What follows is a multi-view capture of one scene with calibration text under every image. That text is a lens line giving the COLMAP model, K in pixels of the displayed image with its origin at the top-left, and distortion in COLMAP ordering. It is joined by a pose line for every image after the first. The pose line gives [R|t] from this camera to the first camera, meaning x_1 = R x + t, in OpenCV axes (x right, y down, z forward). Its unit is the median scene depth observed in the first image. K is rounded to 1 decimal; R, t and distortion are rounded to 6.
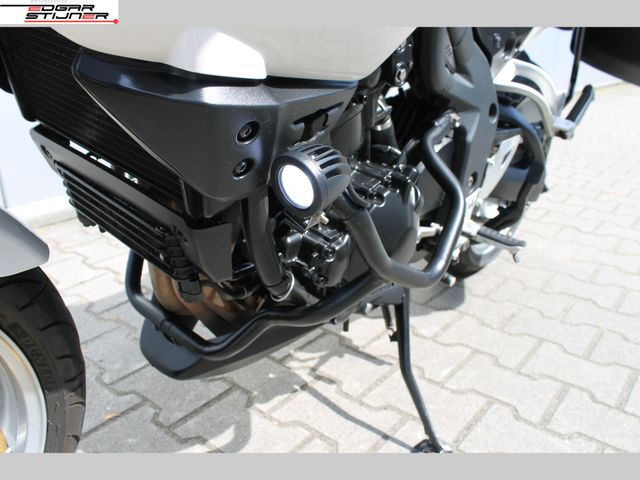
lens RADIAL K [[509.8, 0, 320.0], [0, 509.8, 240.0], [0, 0, 1]] dist [-0.159721, 0.104989]
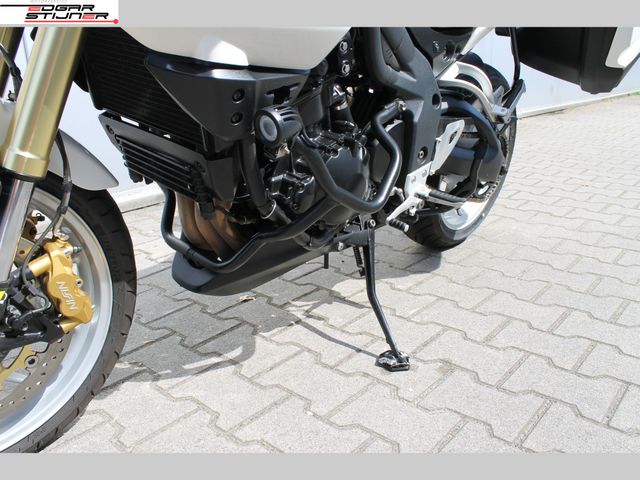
lens RADIAL K [[509.8, 0, 320.0], [0, 509.8, 240.0], [0, 0, 1]] dist [-0.159721, 0.104989]
pose [[0.998974, -0.020461, -0.040404, 0.094249], [0.018703, 0.998881, -0.043435, 0.172590], [0.041248, 0.042634, 0.998239, -0.336066]]
